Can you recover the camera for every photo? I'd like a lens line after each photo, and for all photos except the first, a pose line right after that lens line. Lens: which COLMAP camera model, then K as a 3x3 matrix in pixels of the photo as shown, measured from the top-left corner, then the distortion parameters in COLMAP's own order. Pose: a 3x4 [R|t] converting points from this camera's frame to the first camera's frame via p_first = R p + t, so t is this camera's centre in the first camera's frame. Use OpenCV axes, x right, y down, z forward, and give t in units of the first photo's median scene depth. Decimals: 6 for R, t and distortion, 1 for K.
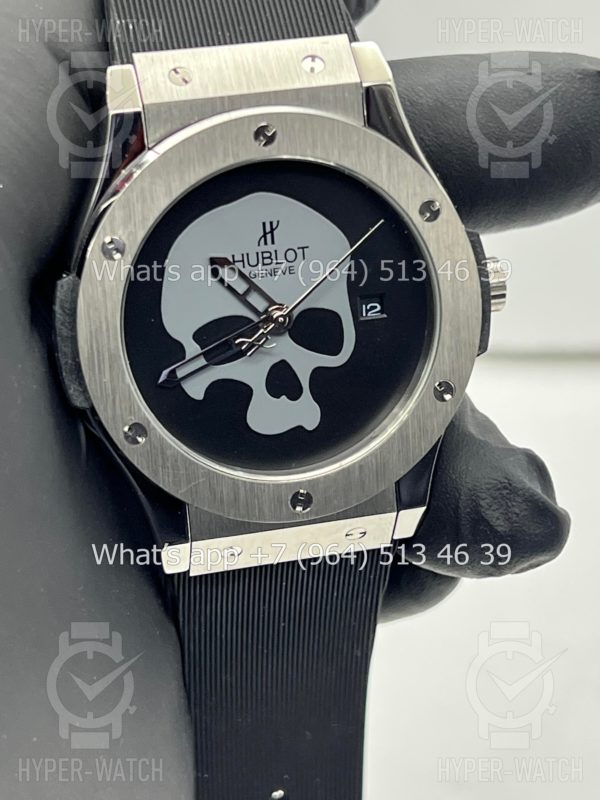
lens RADIAL K [[1952.8, 0, 300.0], [0, 1952.8, 400.0], [0, 0, 1]] dist [0.202731, 0.586912]
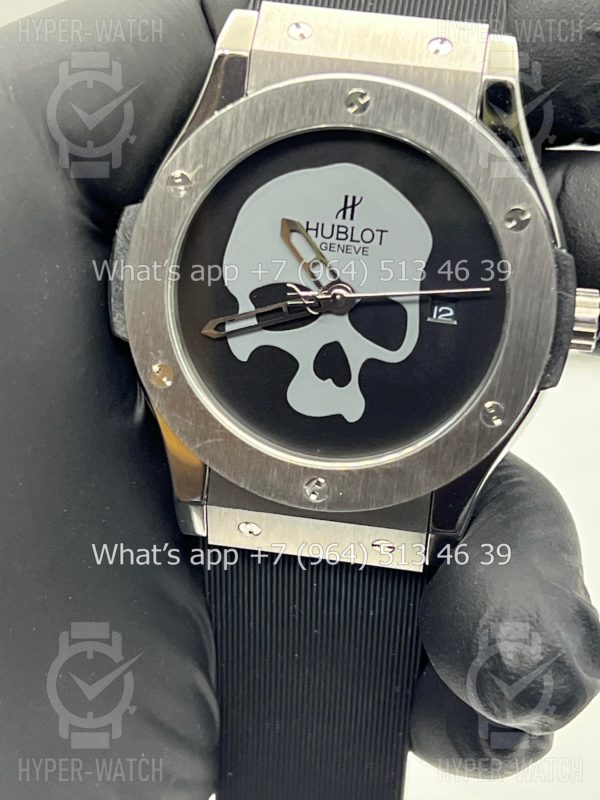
lens RADIAL K [[1952.8, 0, 300.0], [0, 1952.8, 400.0], [0, 0, 1]] dist [0.202731, 0.586912]
pose [[0.924634, 0.231206, -0.302647, 0.272815], [-0.251549, 0.967395, -0.029485, 0.040084], [0.285962, 0.103393, 0.952647, 0.090121]]
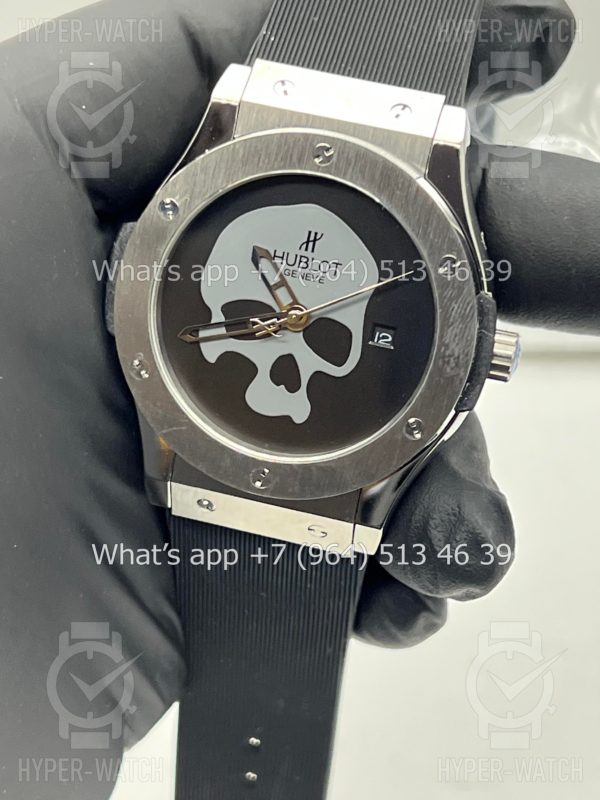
lens RADIAL K [[1952.8, 0, 300.0], [0, 1952.8, 400.0], [0, 0, 1]] dist [0.202731, 0.586912]
pose [[0.879332, 0.323524, -0.349439, 0.399464], [-0.342702, 0.939415, 0.007369, -0.005857], [0.330652, 0.113274, 0.936930, -0.044261]]
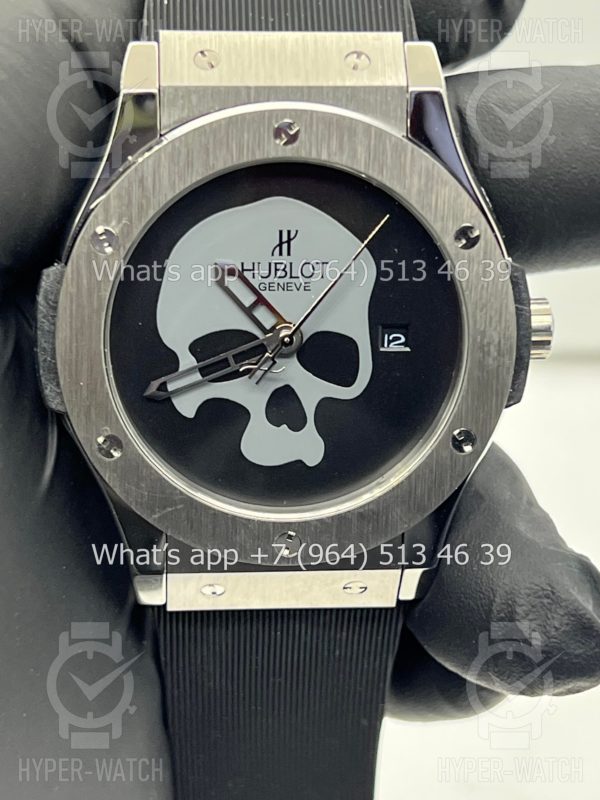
lens RADIAL K [[1952.8, 0, 300.0], [0, 1952.8, 400.0], [0, 0, 1]] dist [0.202731, 0.586912]
pose [[0.984341, 0.117247, -0.131631, 0.117235], [-0.119240, 0.992838, -0.007338, -0.007790], [0.129828, 0.022918, 0.991272, 0.111696]]
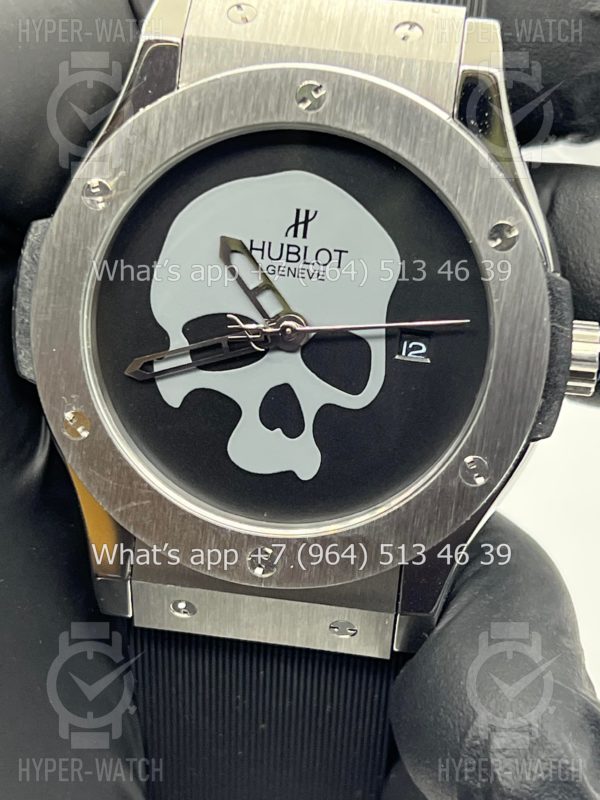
lens RADIAL K [[1952.8, 0, 300.0], [0, 1952.8, 400.0], [0, 0, 1]] dist [0.202731, 0.586912]
pose [[0.932301, 0.222045, -0.285502, 0.227406], [-0.248745, 0.966681, -0.060447, 0.032998], [0.262567, 0.127372, 0.956470, 0.243286]]
